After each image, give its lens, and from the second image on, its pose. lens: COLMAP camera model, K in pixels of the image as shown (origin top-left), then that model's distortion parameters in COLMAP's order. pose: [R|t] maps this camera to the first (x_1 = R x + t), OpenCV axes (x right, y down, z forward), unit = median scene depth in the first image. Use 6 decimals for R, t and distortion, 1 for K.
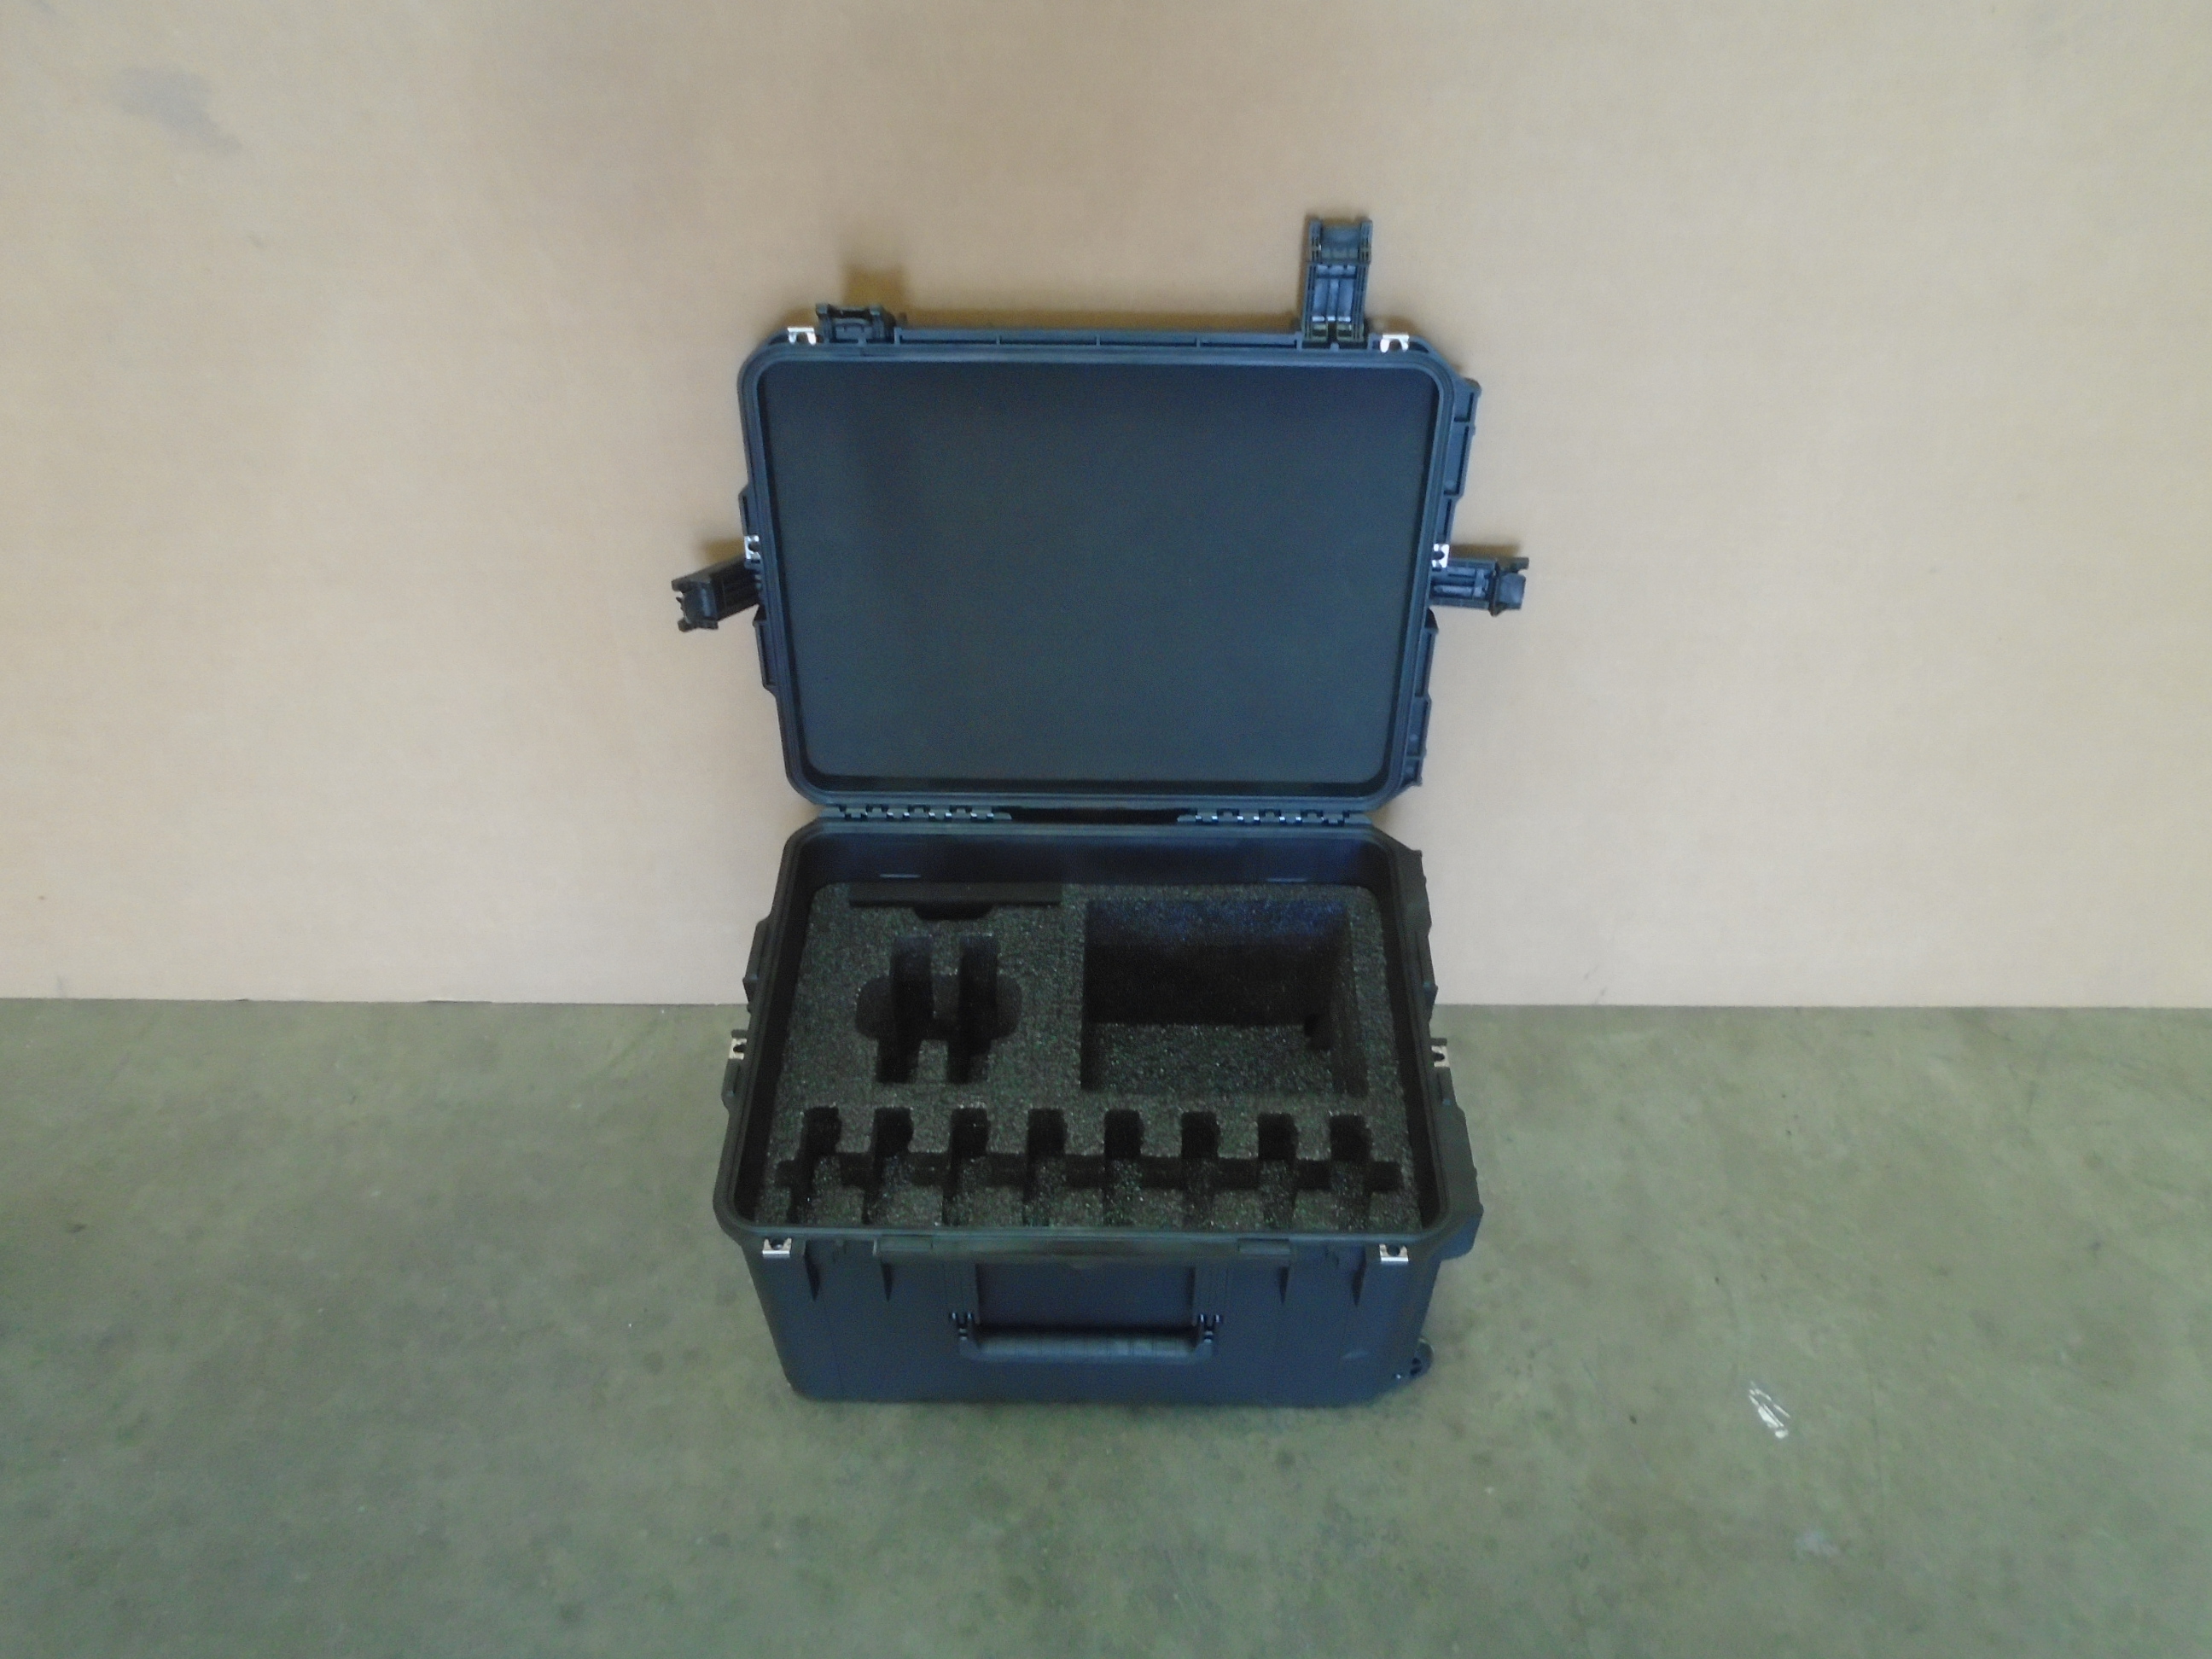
lens RADIAL K [[1702.1, 0, 1095.6], [0, 1702.1, 855.2], [0, 0, 1]] dist [-0.000128, 0.002586]
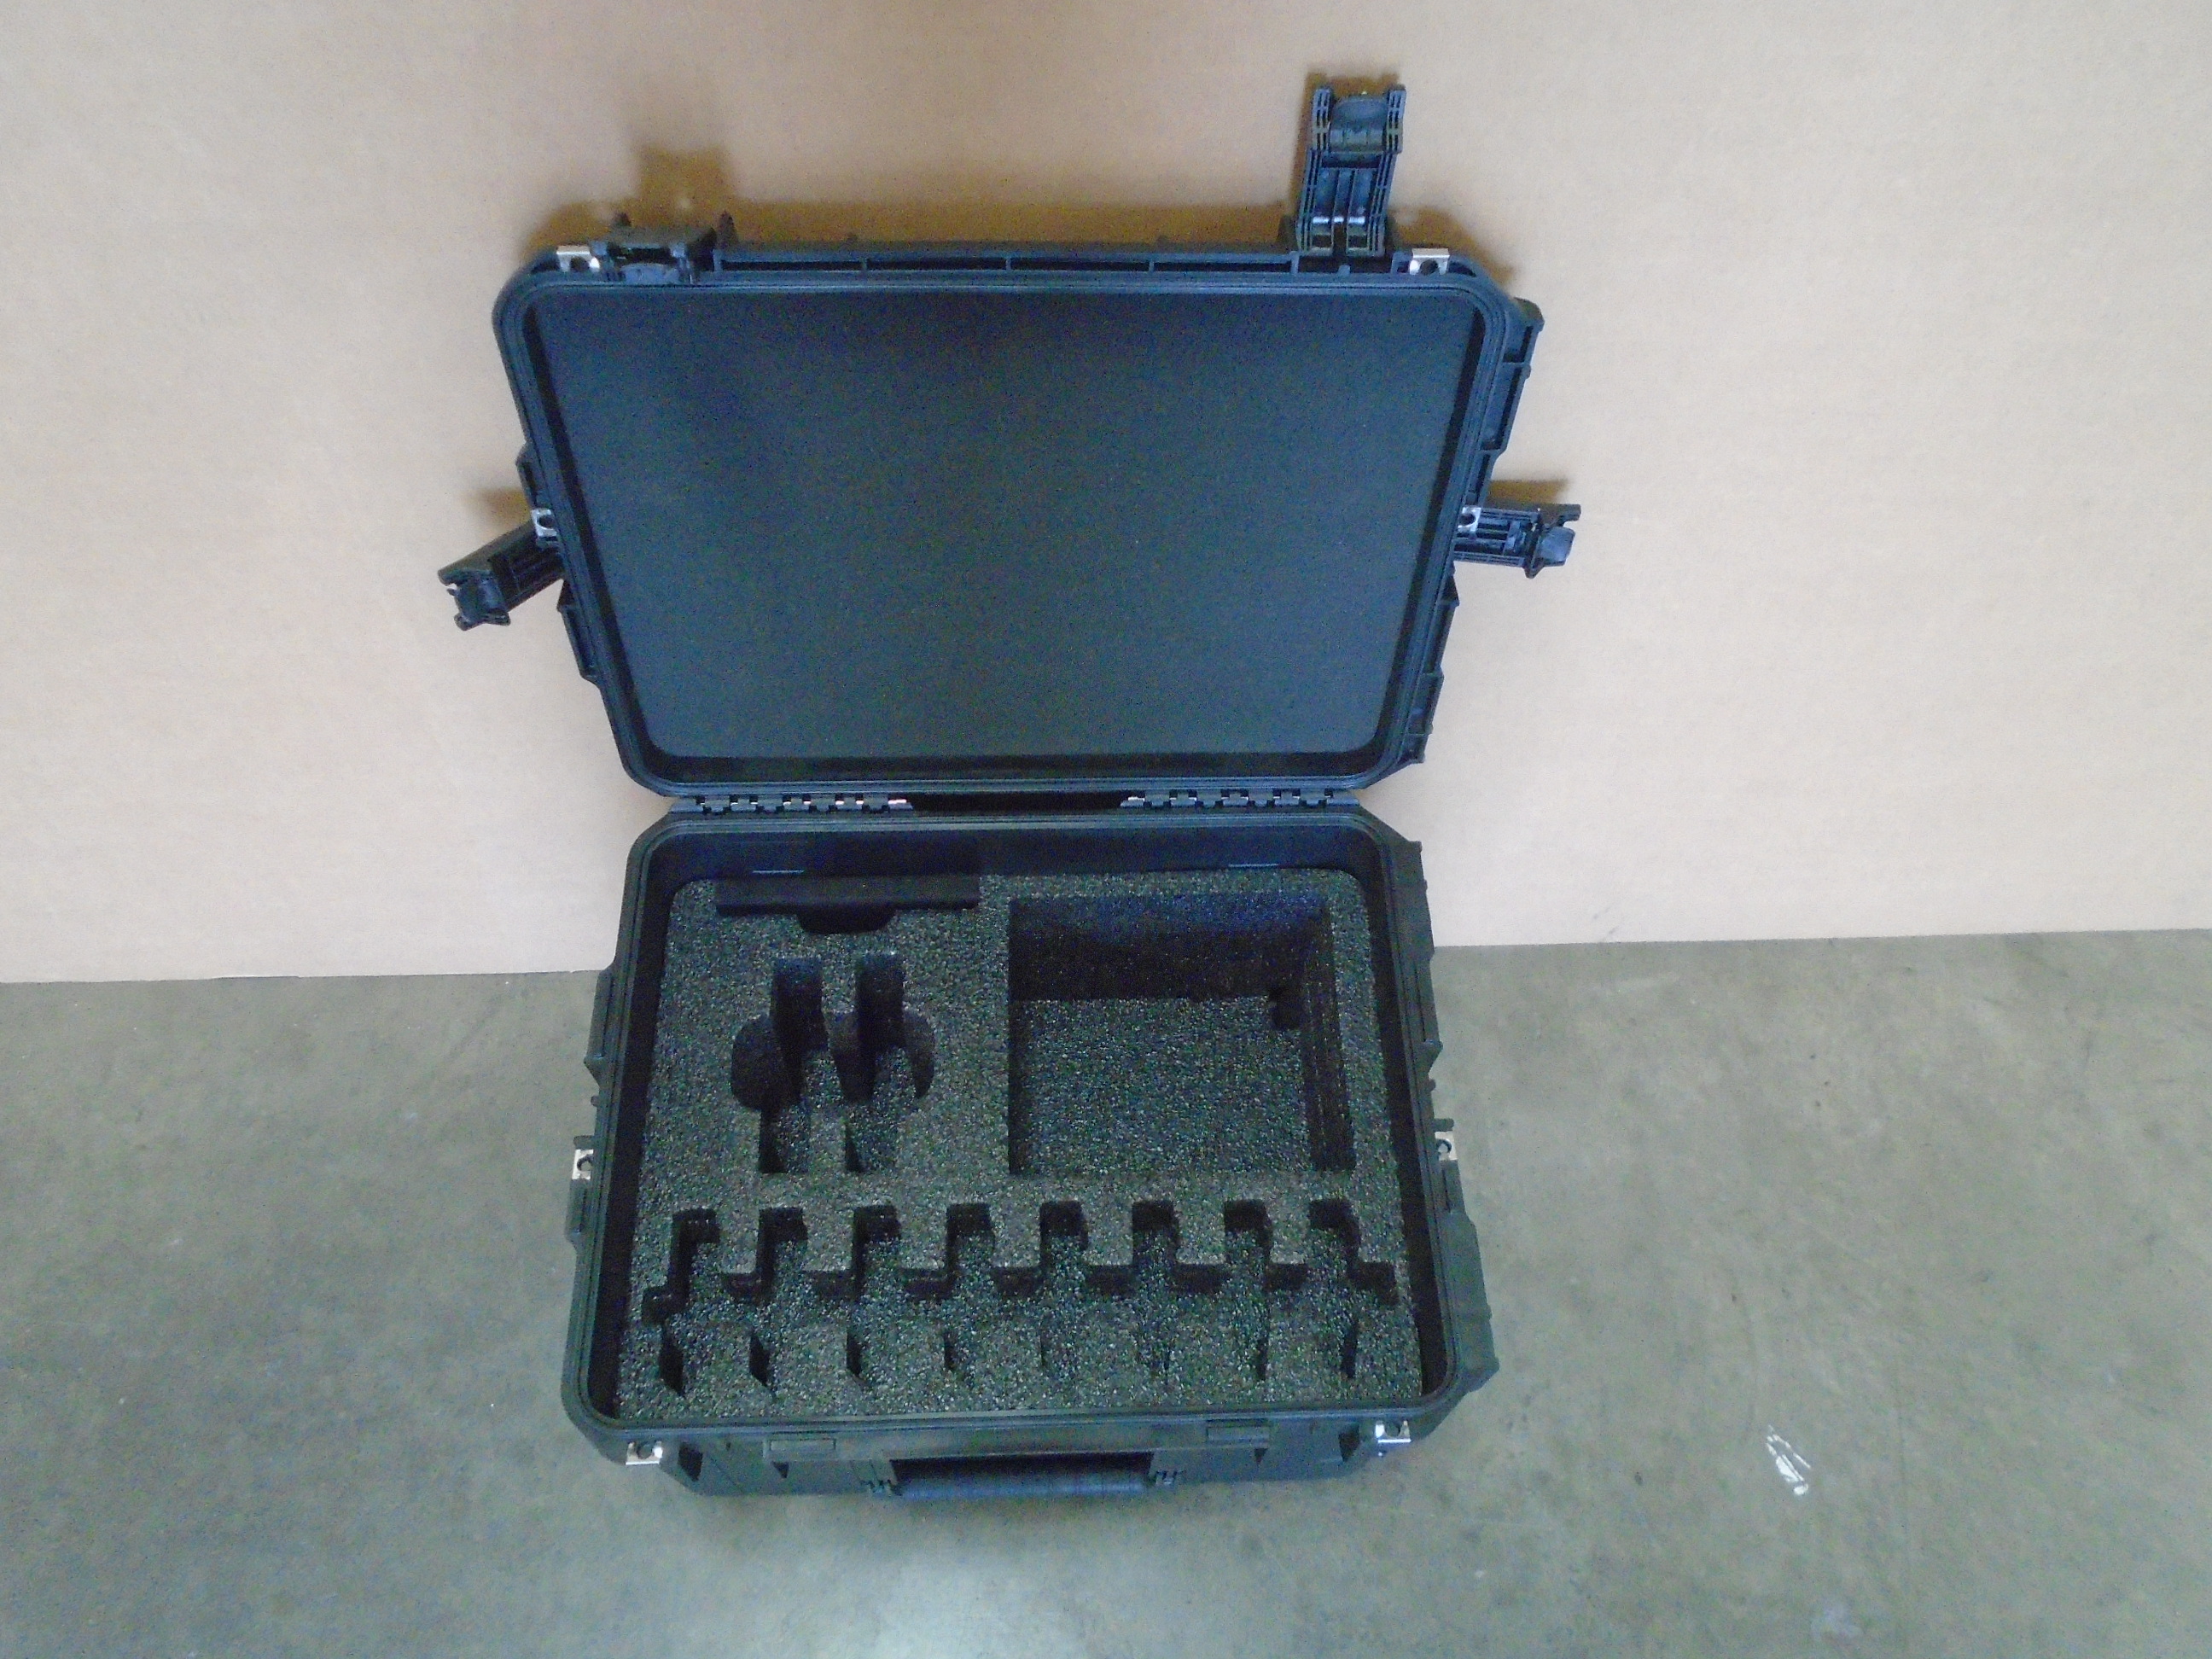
lens RADIAL K [[1693.2, 0, 1093.3], [0, 1693.2, 846.4], [0, 0, 1]] dist [-0.000875, 0.000330]
pose [[0.998760, -0.025131, 0.042976, 0.000387], [0.013767, 0.968994, 0.246699, -0.217865], [-0.047843, -0.245802, 0.968139, 0.241139]]
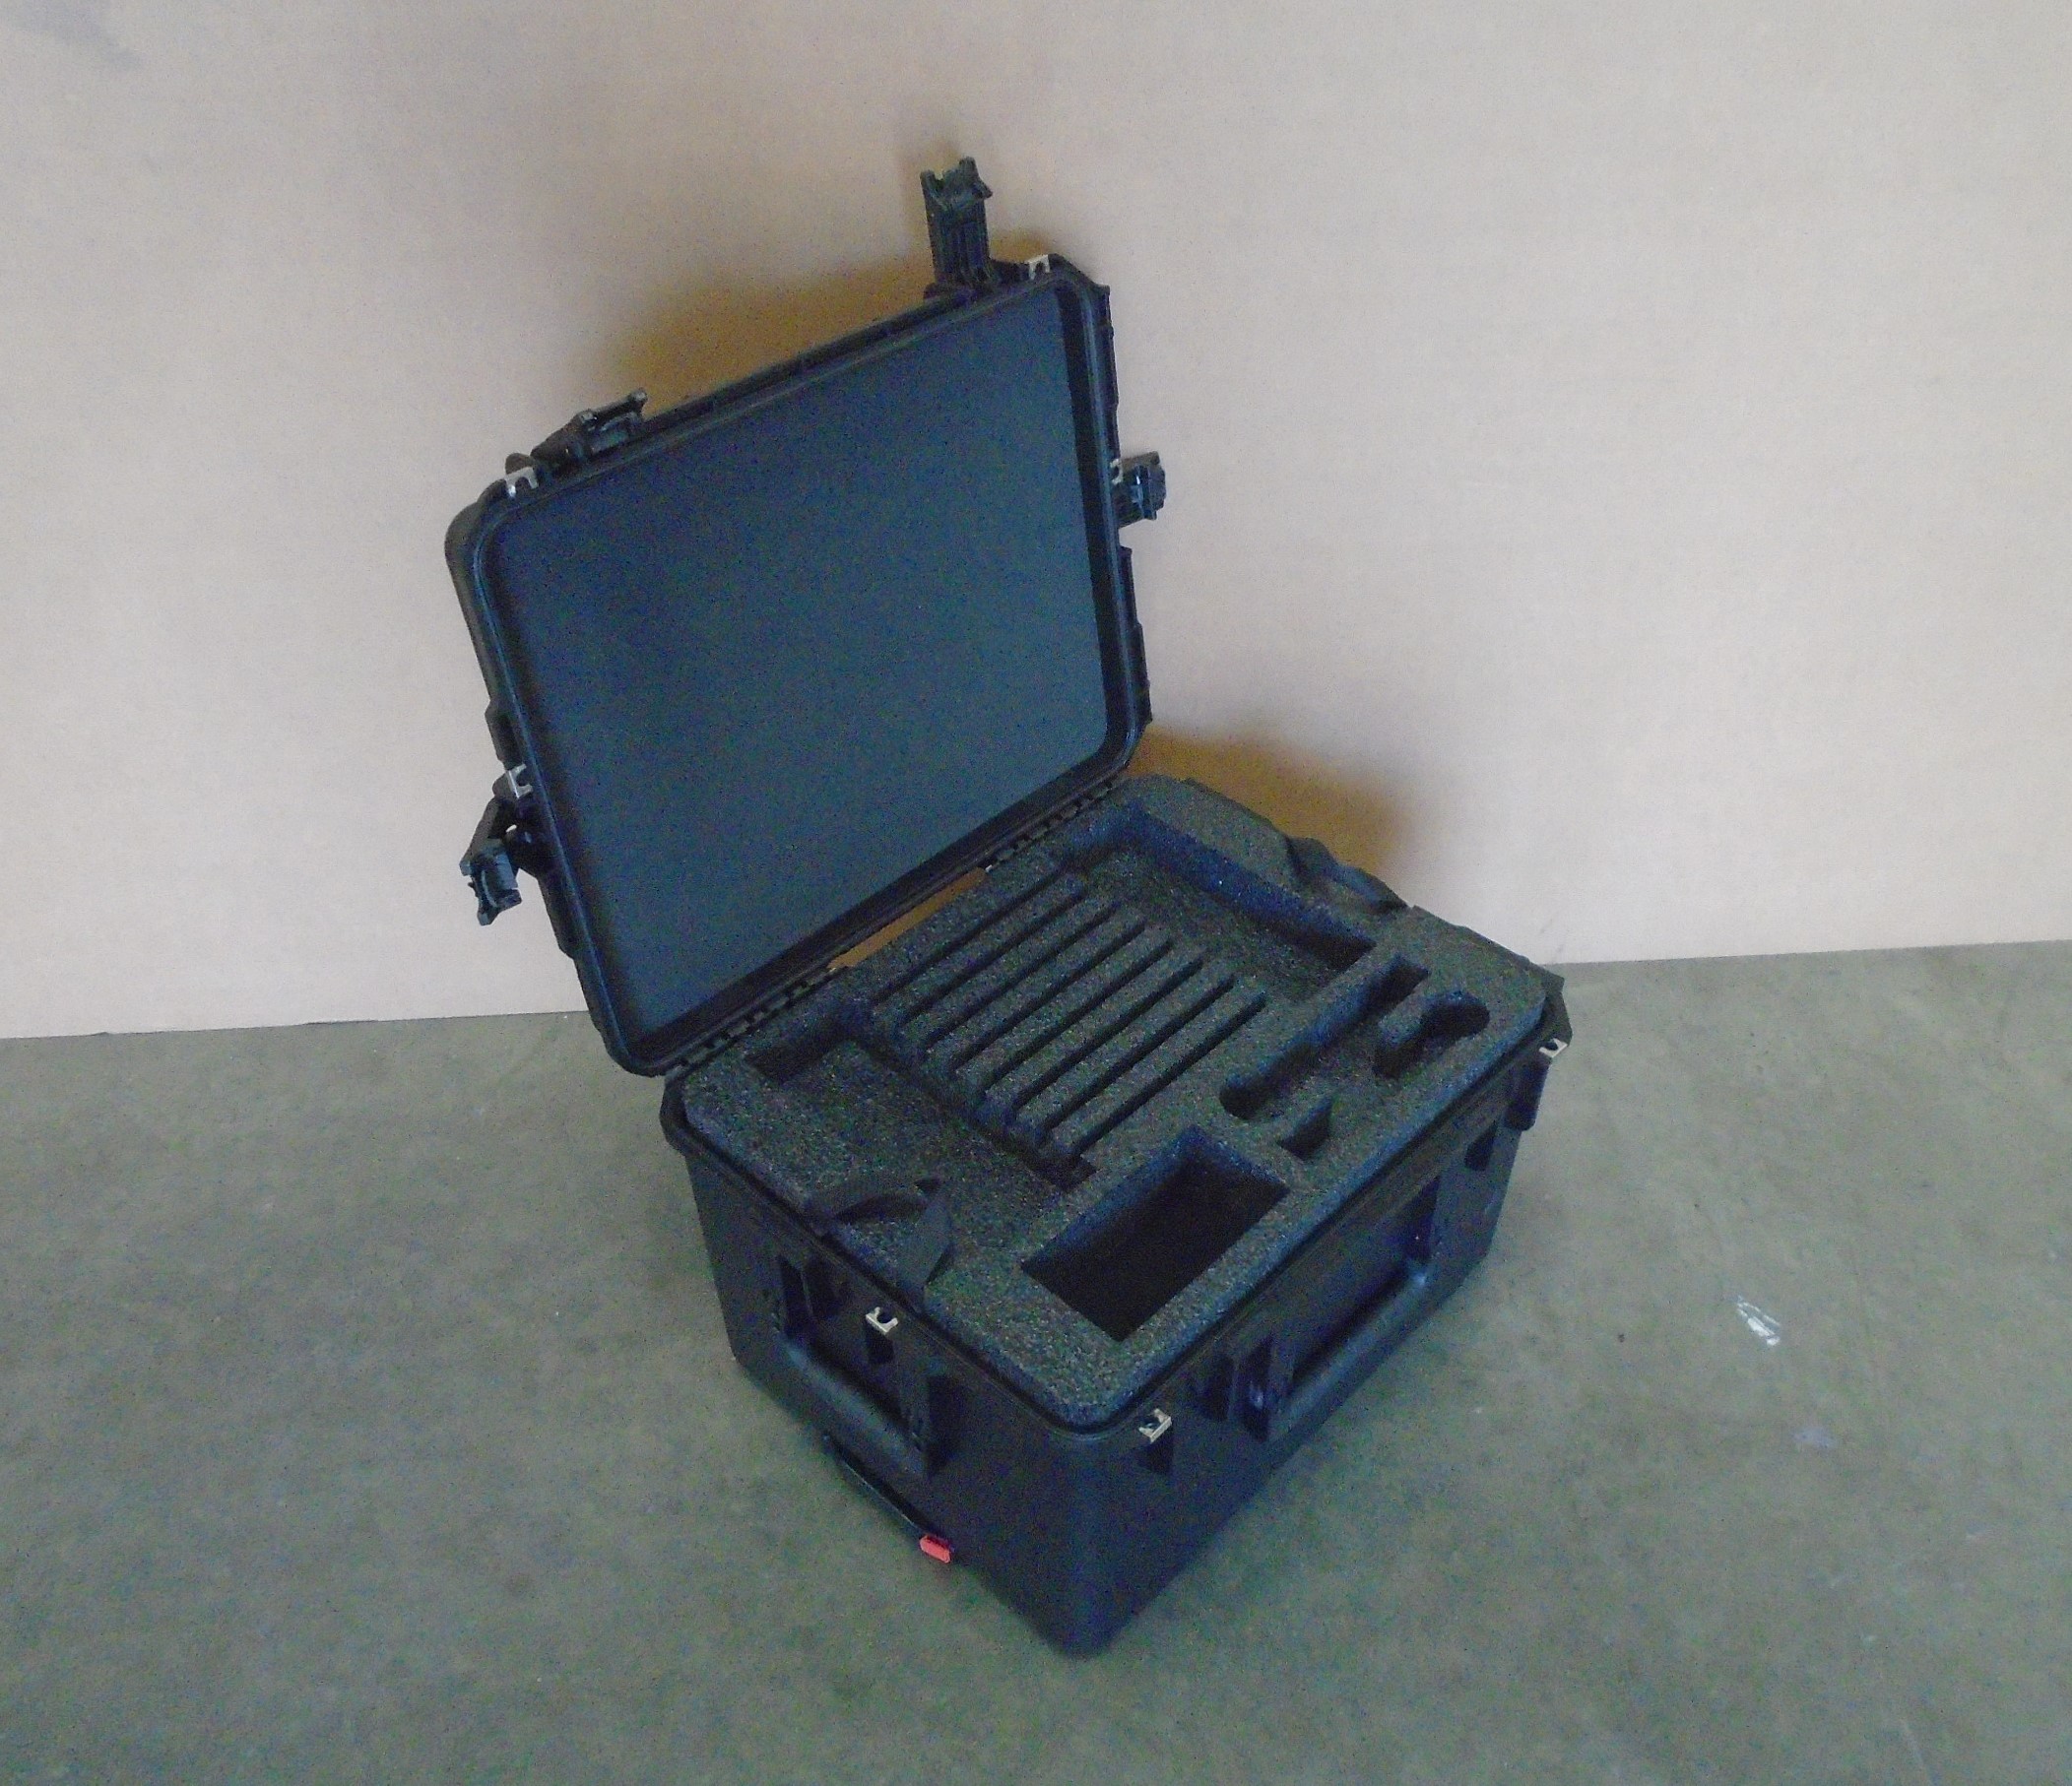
lens RADIAL K [[1939.8, 0, 1097.3], [0, 1939.8, 934.8], [0, 0, 1]] dist [-0.000976, -0.011971]
pose [[0.670477, -0.487523, 0.559269, -0.538250], [0.533291, 0.840743, 0.093555, -0.064445], [-0.515812, 0.235526, 0.823690, 0.159302]]
